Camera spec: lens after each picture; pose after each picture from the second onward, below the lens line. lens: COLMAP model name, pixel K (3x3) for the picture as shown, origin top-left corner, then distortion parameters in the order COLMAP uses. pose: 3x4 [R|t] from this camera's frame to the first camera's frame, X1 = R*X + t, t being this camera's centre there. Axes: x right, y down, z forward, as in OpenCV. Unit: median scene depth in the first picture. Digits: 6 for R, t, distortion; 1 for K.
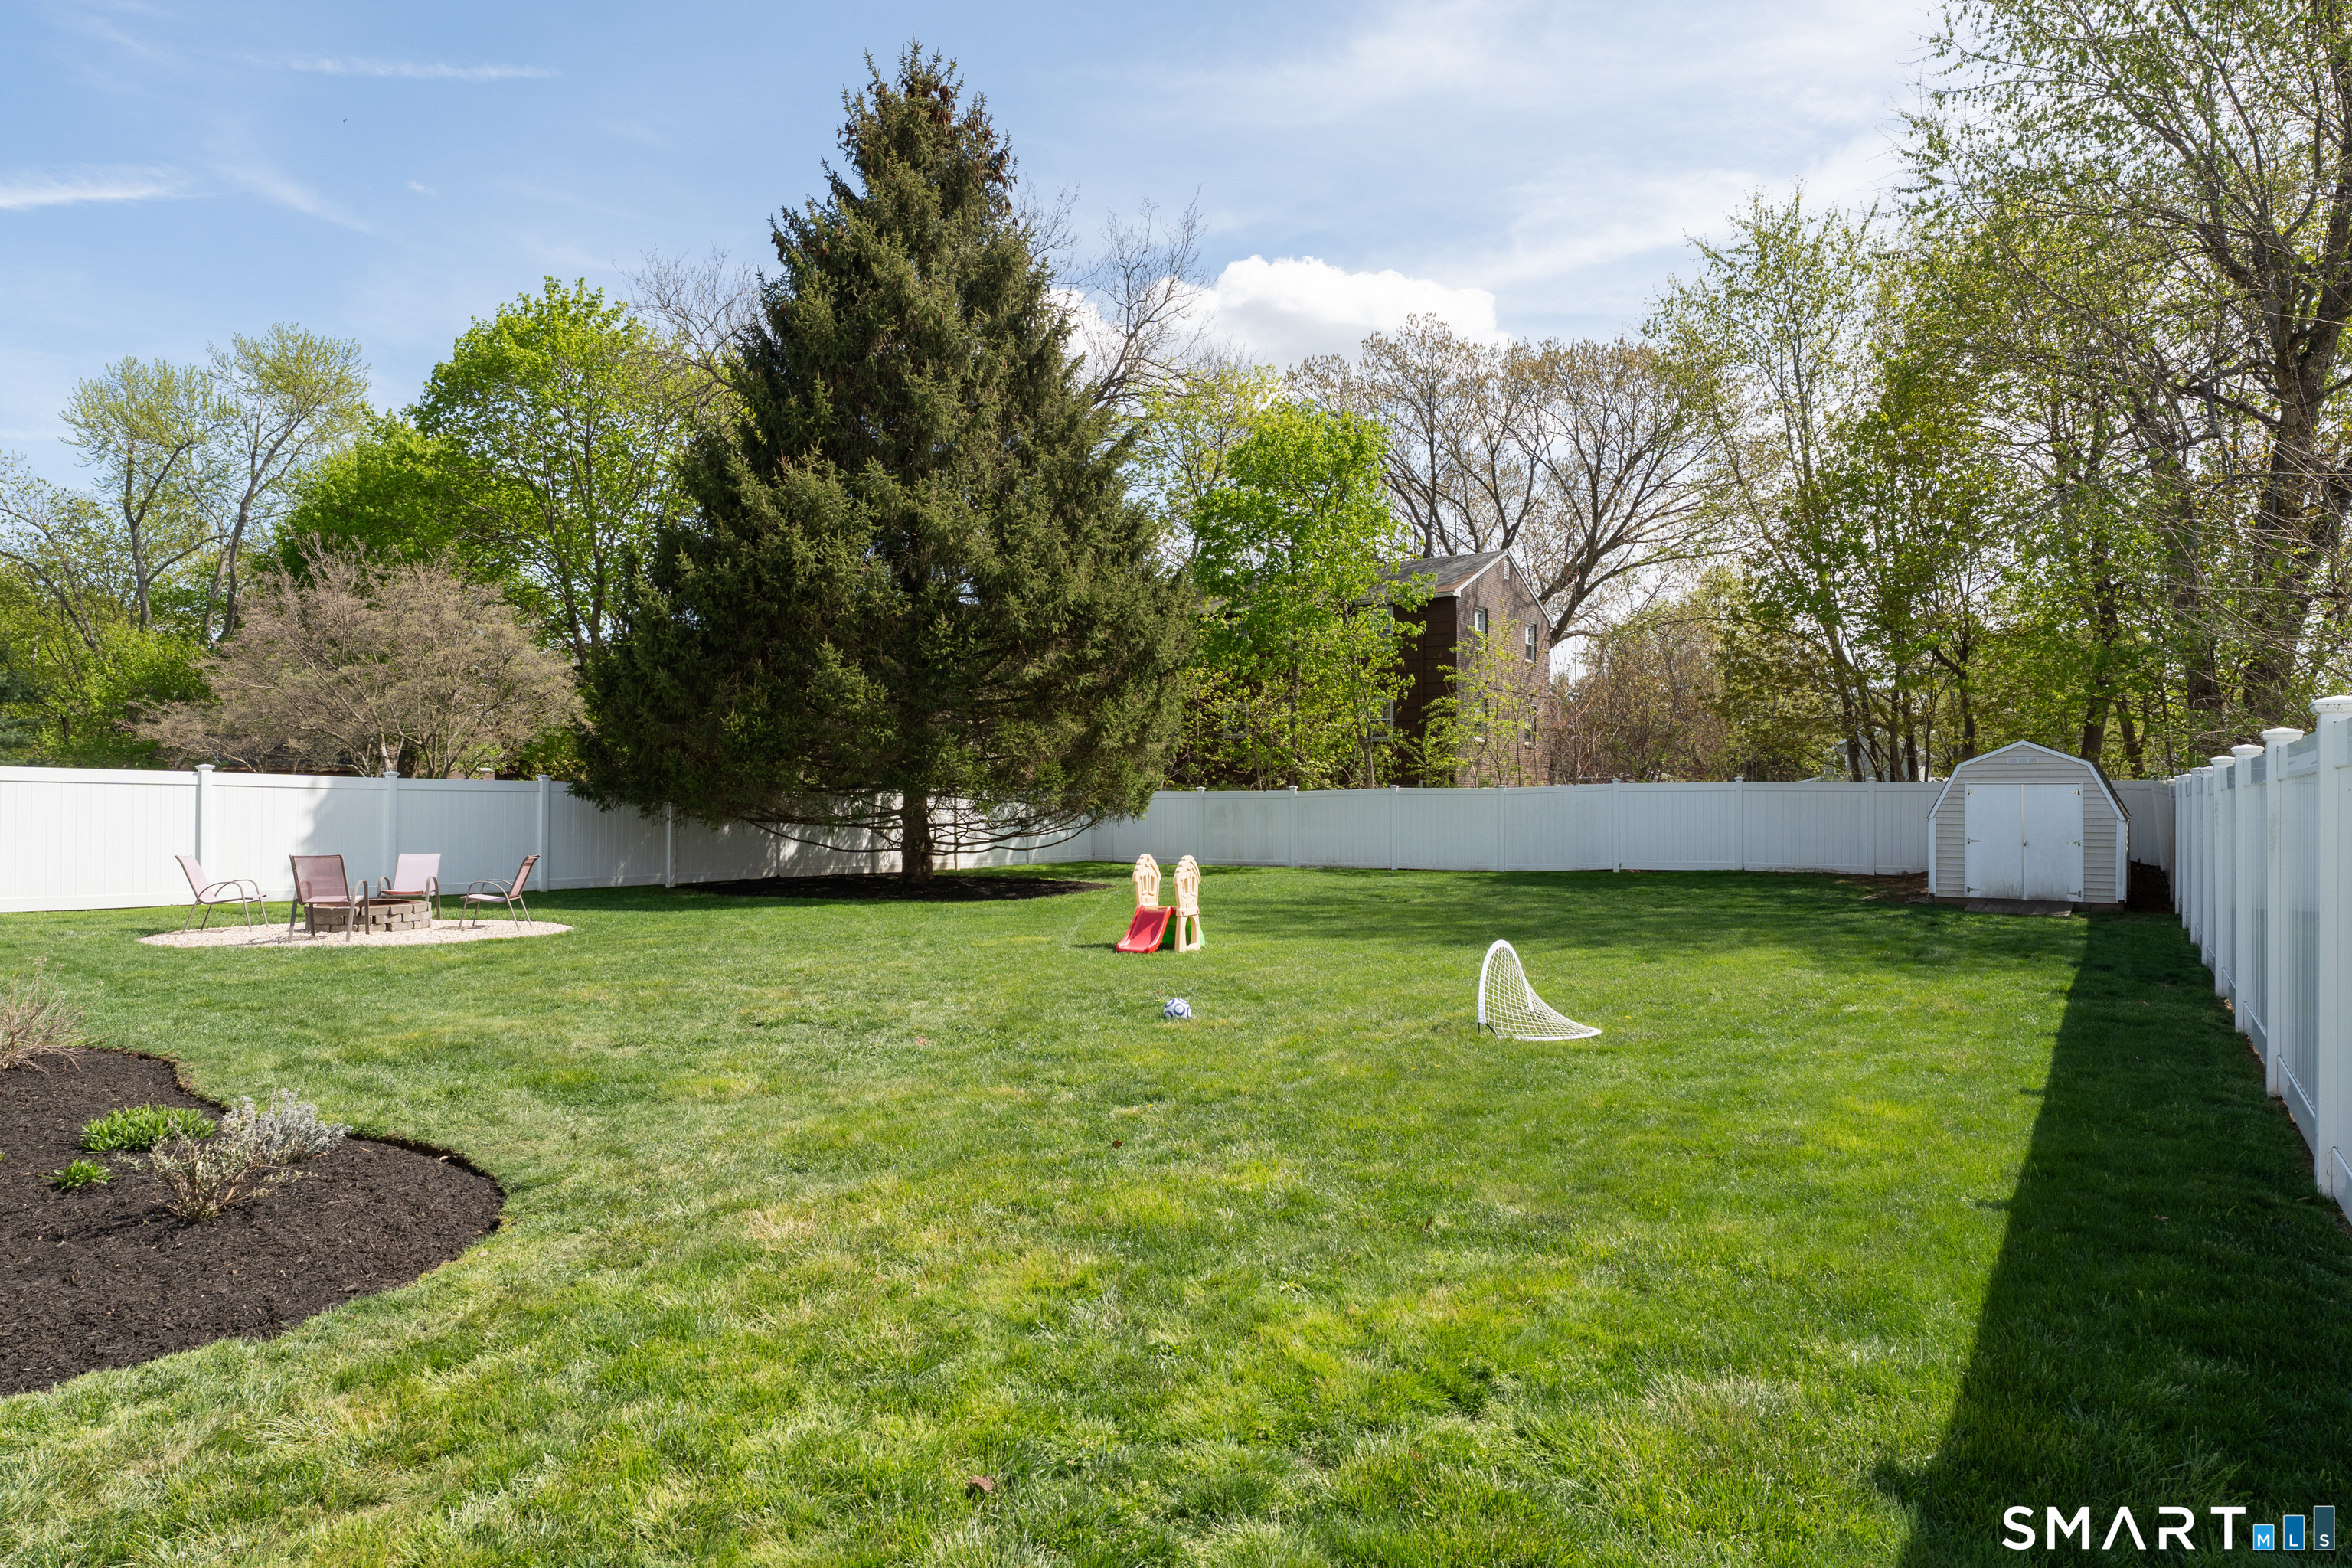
lens RADIAL K [[1389.8, 0, 1176.2], [0, 1389.8, 784.7], [0, 0, 1]] dist [-0.002964, -0.000235]
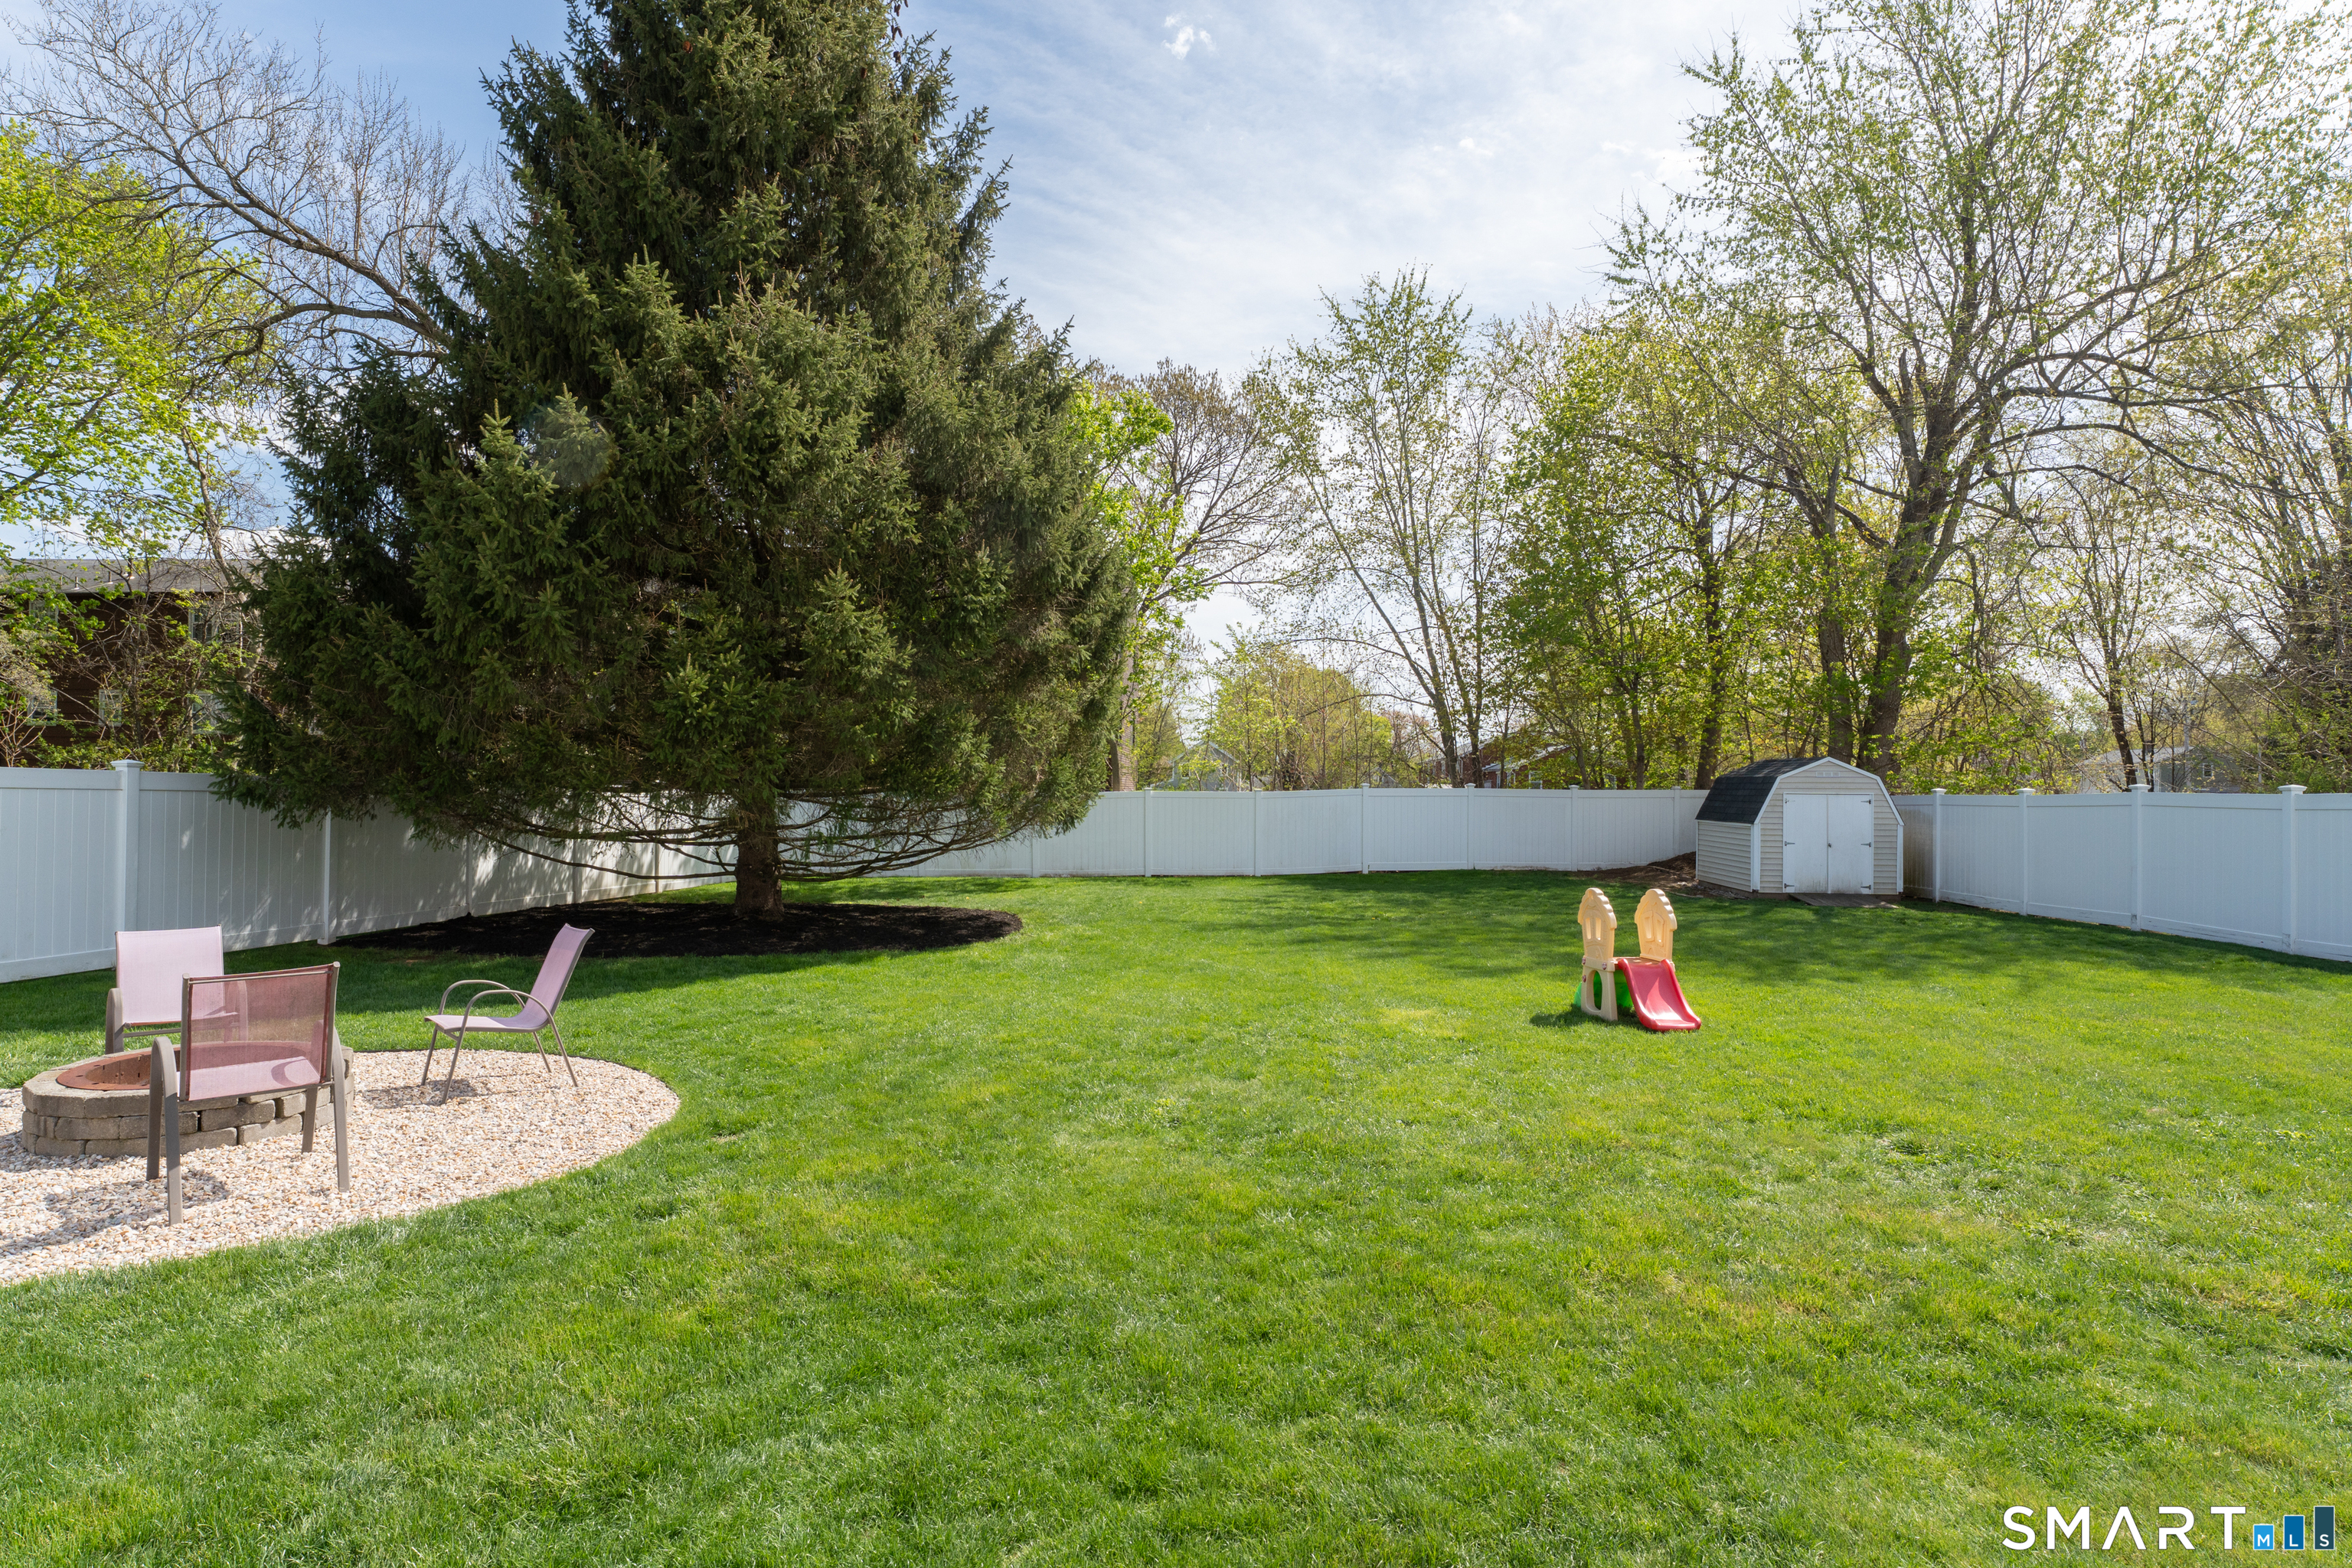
lens RADIAL K [[1222.3, 0, 1175.9], [0, 1222.3, 786.8], [0, 0, 1]] dist [0.002078, 0.000148]
pose [[0.847145, 0.010354, 0.531261, -0.396949], [-0.013064, 0.999914, 0.001345, -0.002160], [-0.531202, -0.008080, 0.847207, 0.394139]]
